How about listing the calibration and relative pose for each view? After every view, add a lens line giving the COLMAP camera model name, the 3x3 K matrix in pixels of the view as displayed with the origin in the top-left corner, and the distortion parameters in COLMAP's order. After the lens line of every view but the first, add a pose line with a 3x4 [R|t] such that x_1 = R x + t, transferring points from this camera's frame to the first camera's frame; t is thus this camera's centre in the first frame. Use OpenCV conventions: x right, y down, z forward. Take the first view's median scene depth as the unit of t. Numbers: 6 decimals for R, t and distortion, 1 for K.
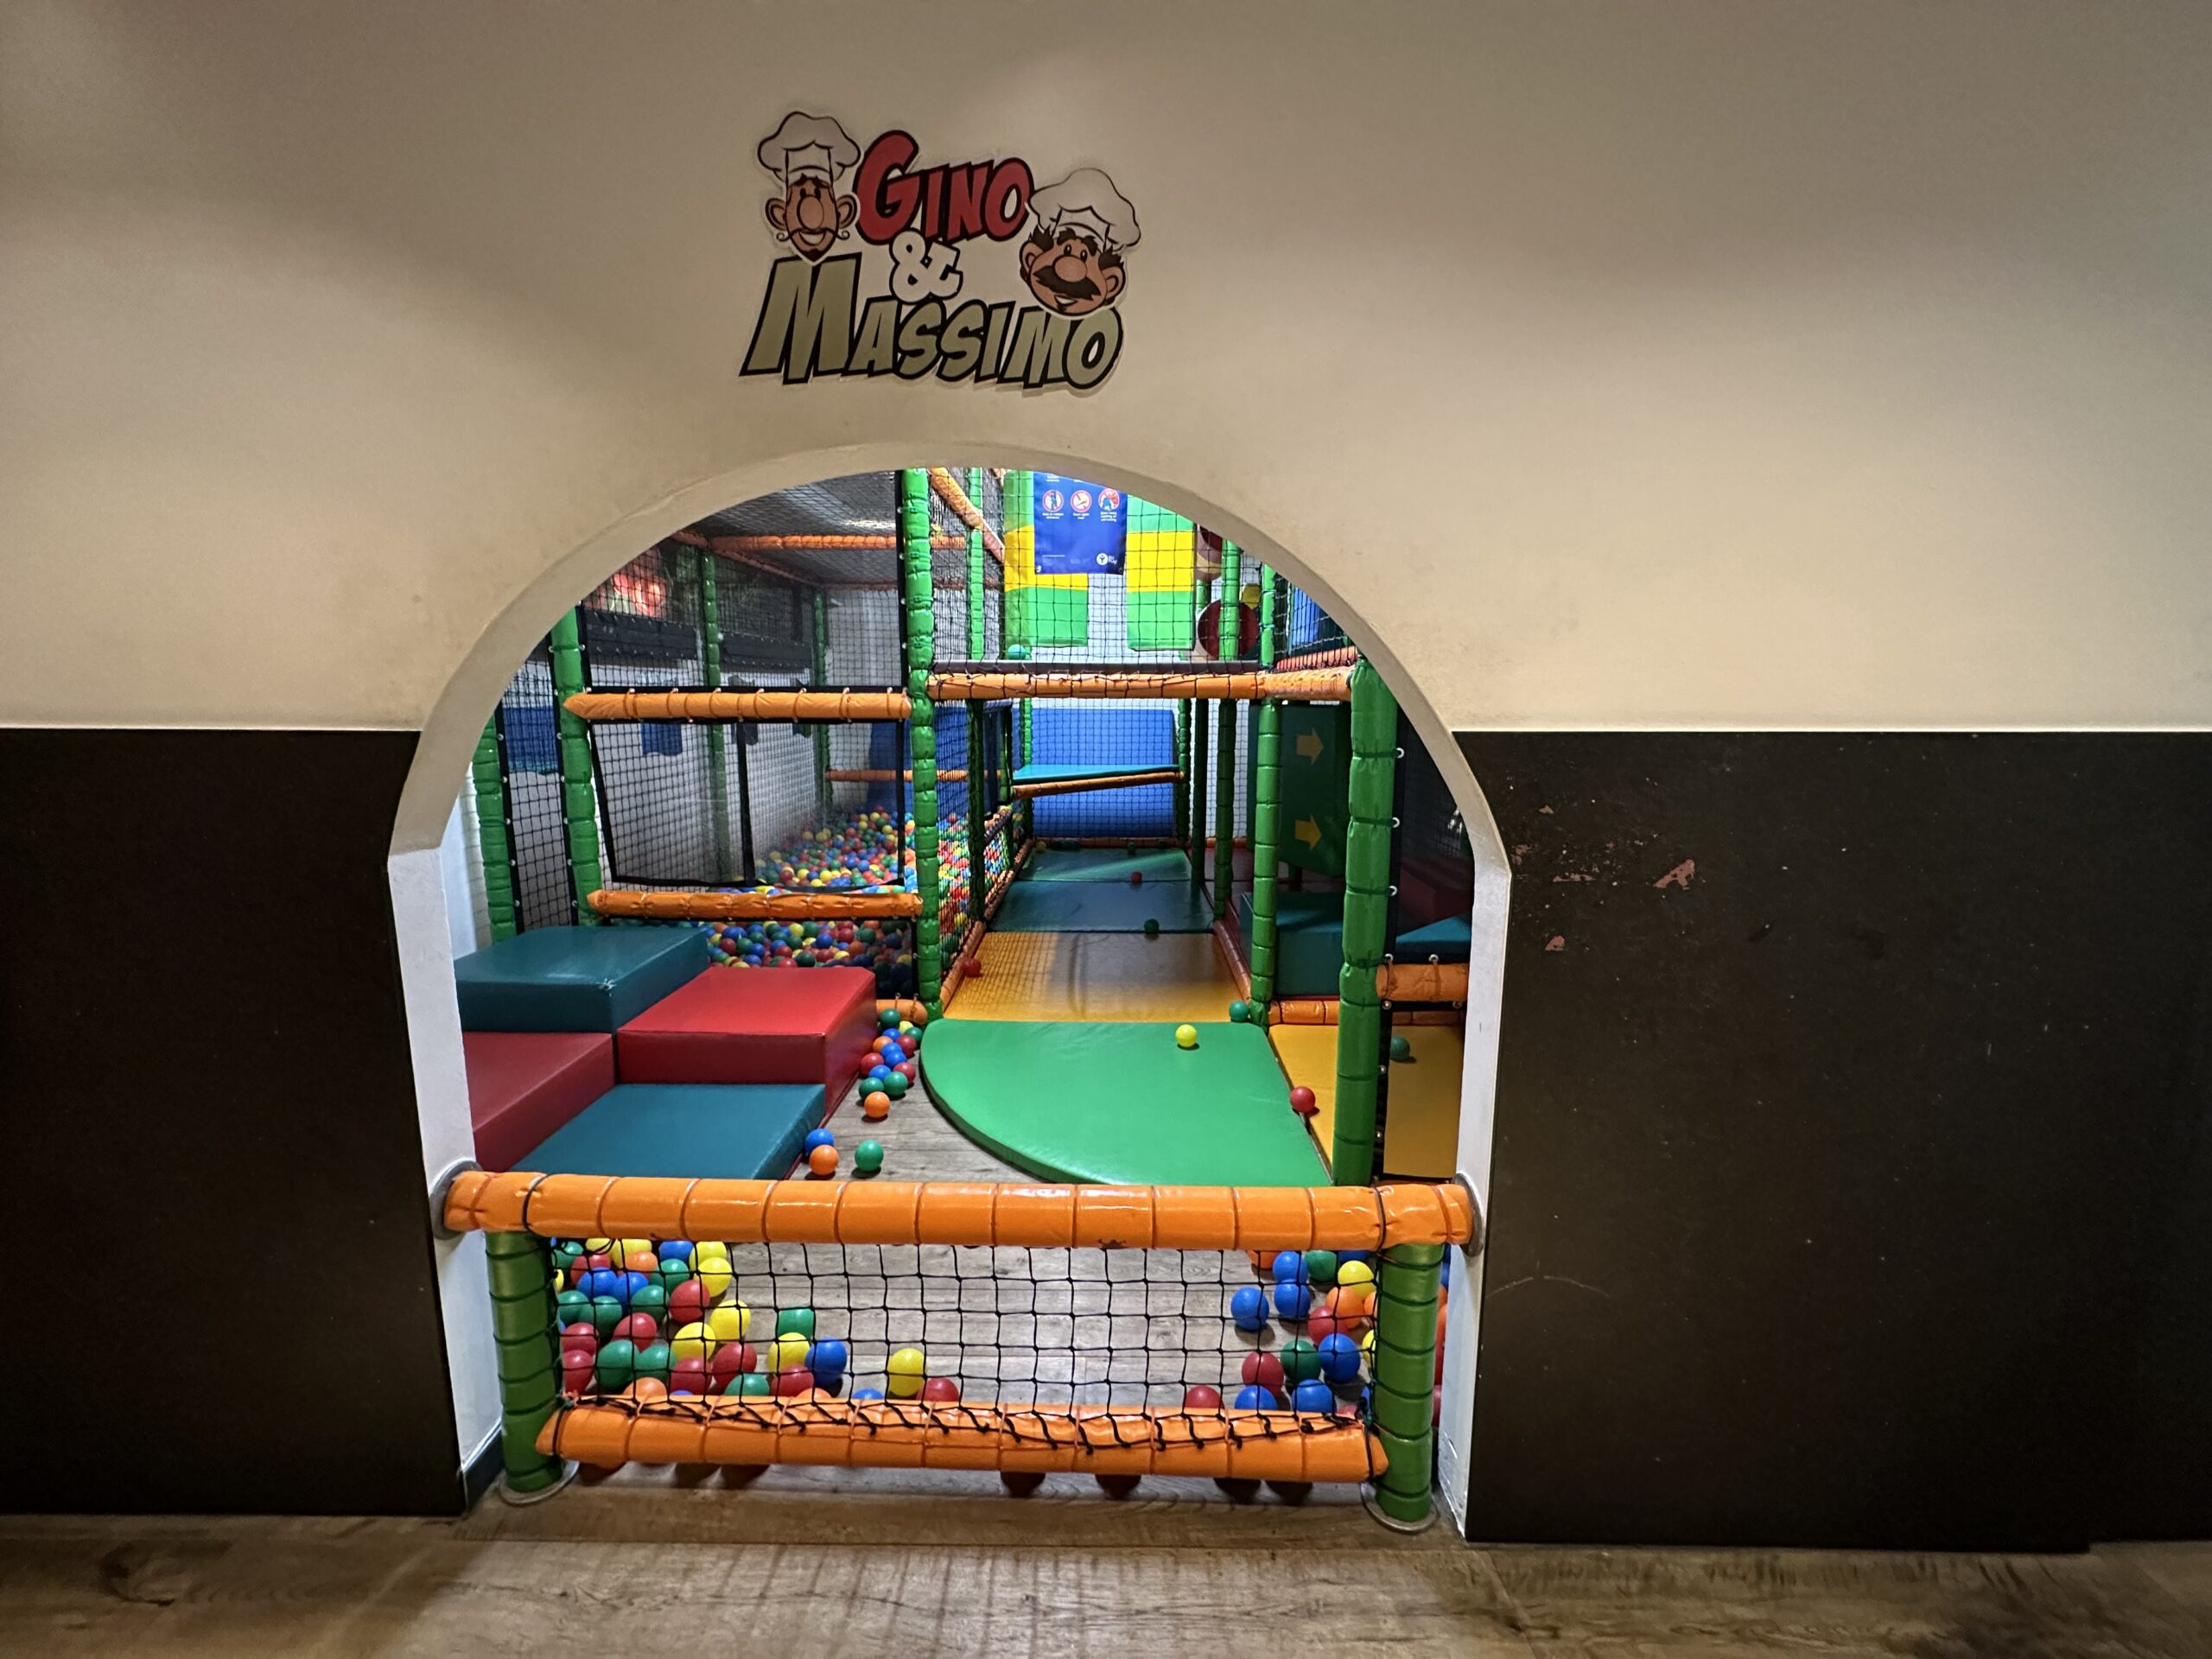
lens RADIAL K [[886.1, 0, 1103.5], [0, 886.1, 830.9], [0, 0, 1]] dist [-0.000689, -0.000004]
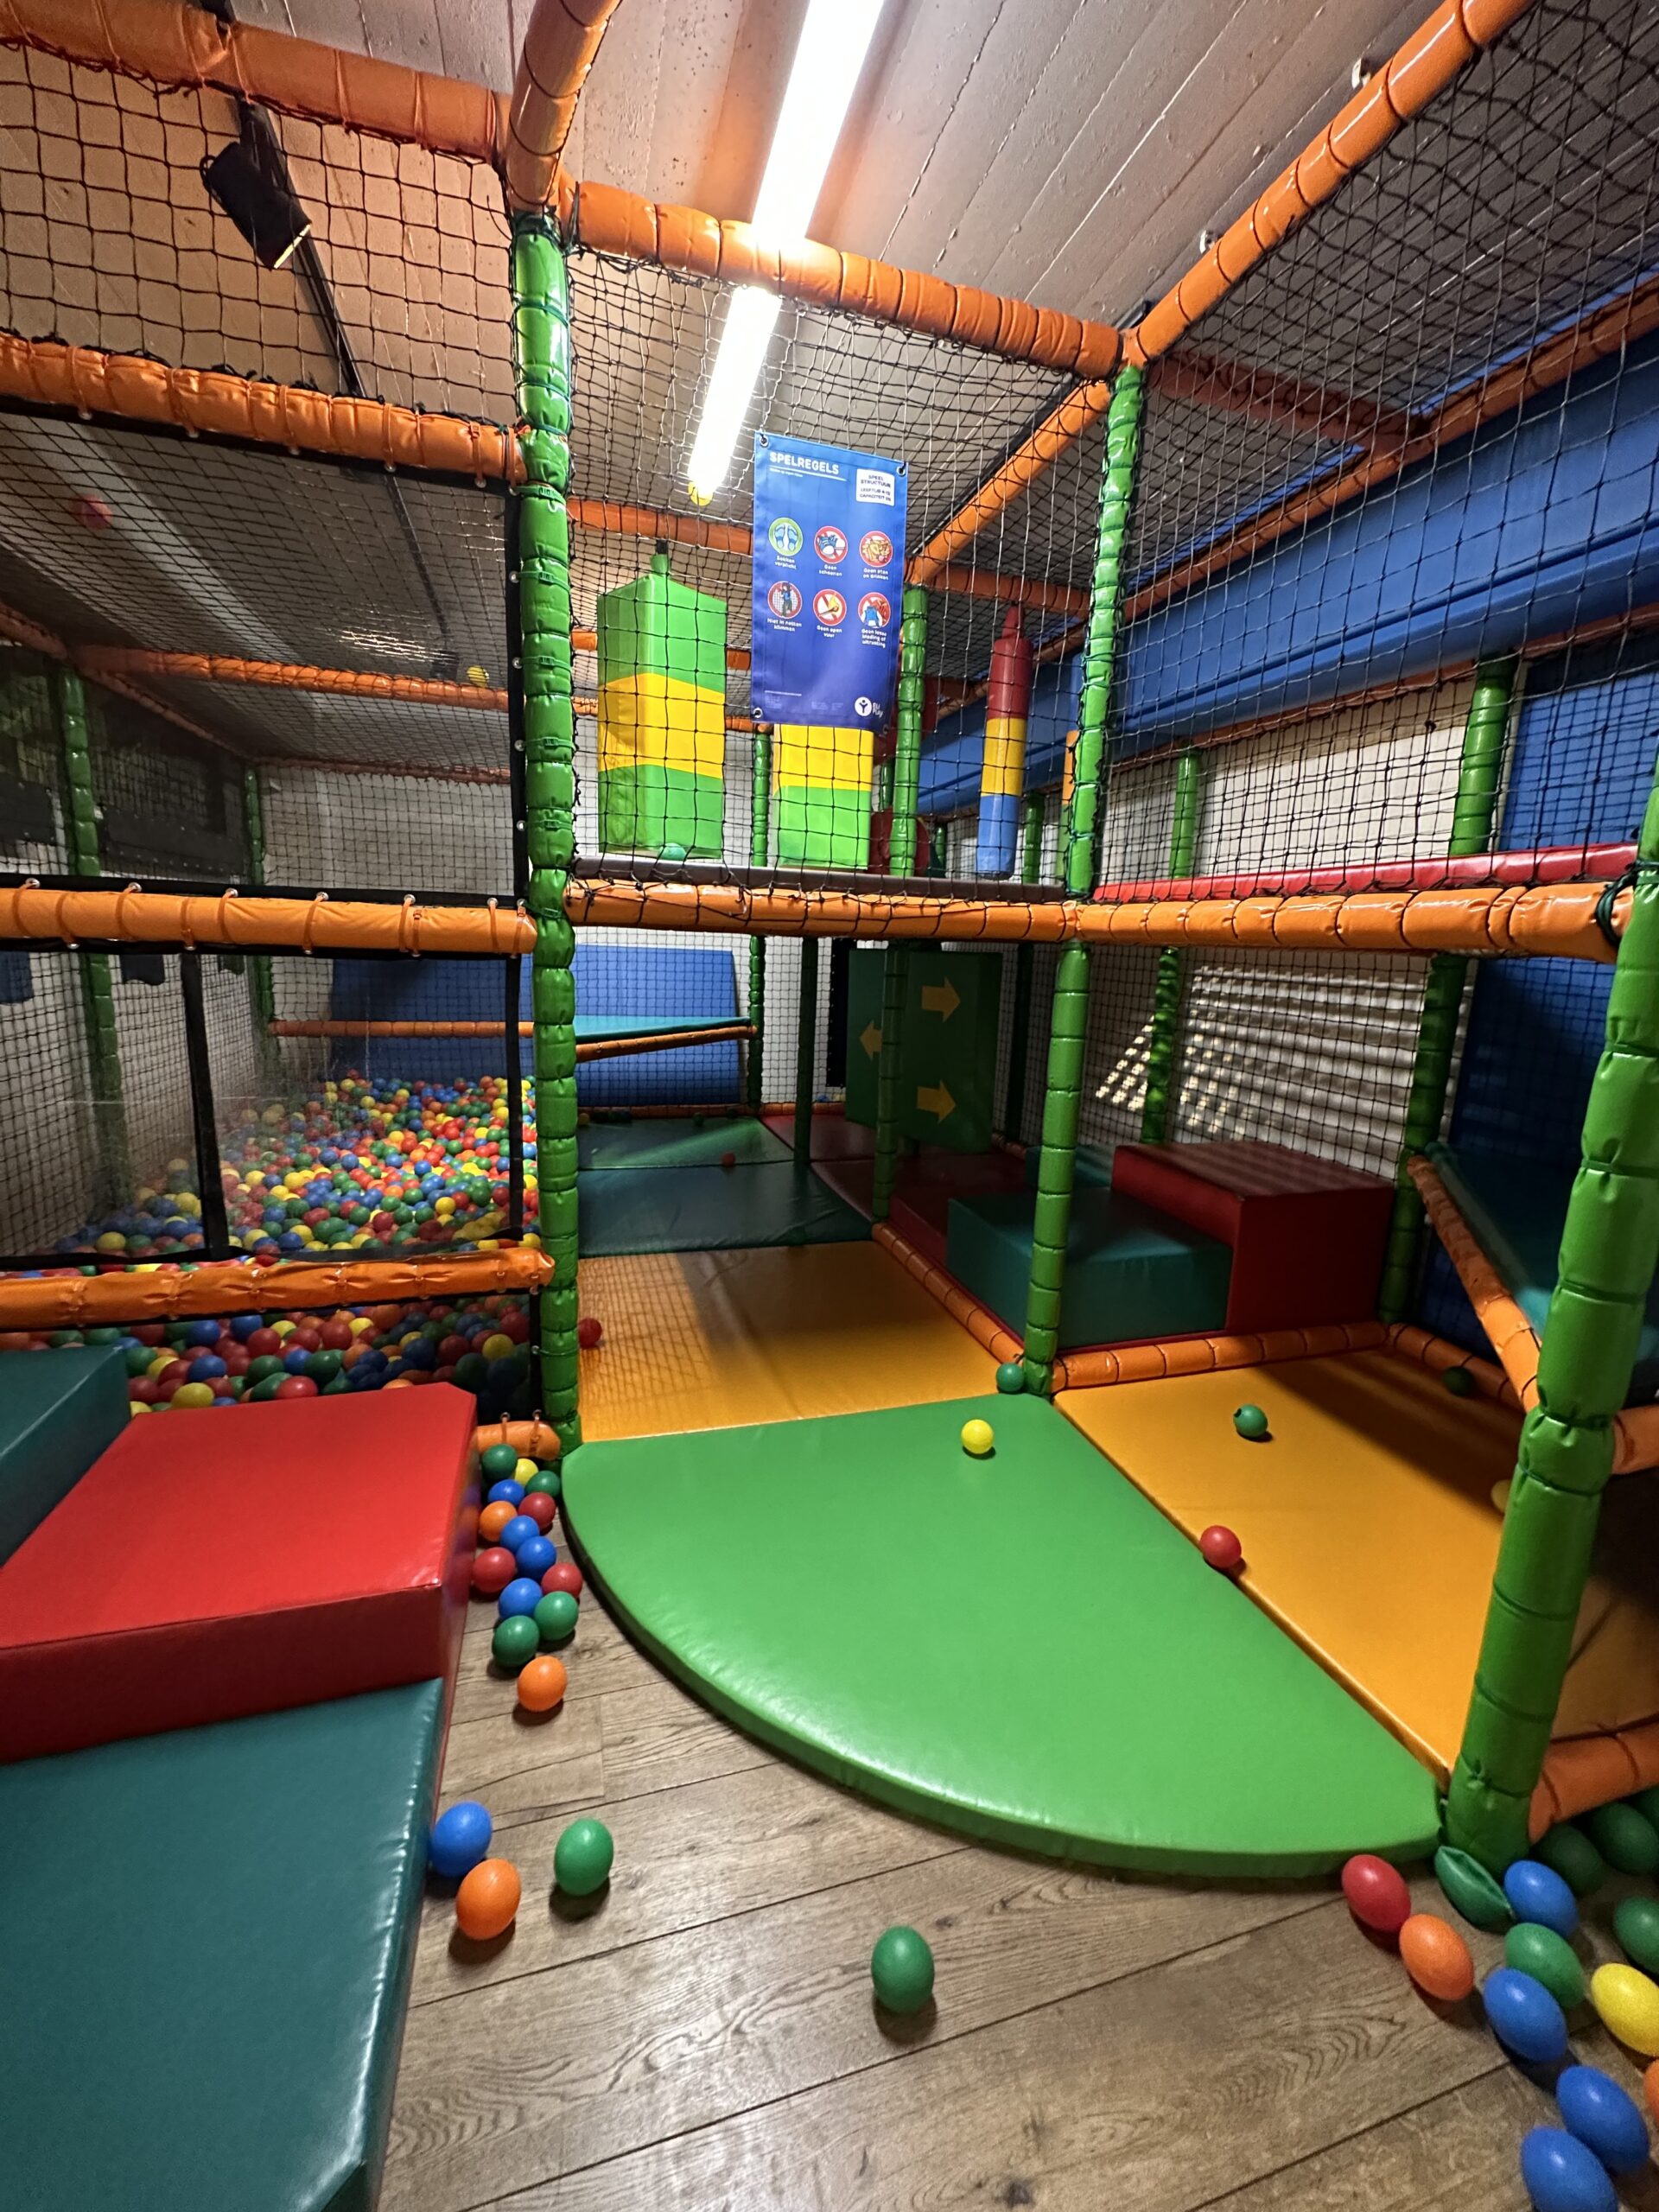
lens RADIAL K [[886.1, 0, 829.4], [0, 886.1, 1104.9], [0, 0, 1]] dist [-0.000689, -0.000004]
pose [[0.954445, -0.020873, 0.297655, -0.185282], [0.010548, 0.999287, 0.036253, -0.042328], [-0.298200, -0.031462, 0.953985, 0.346929]]
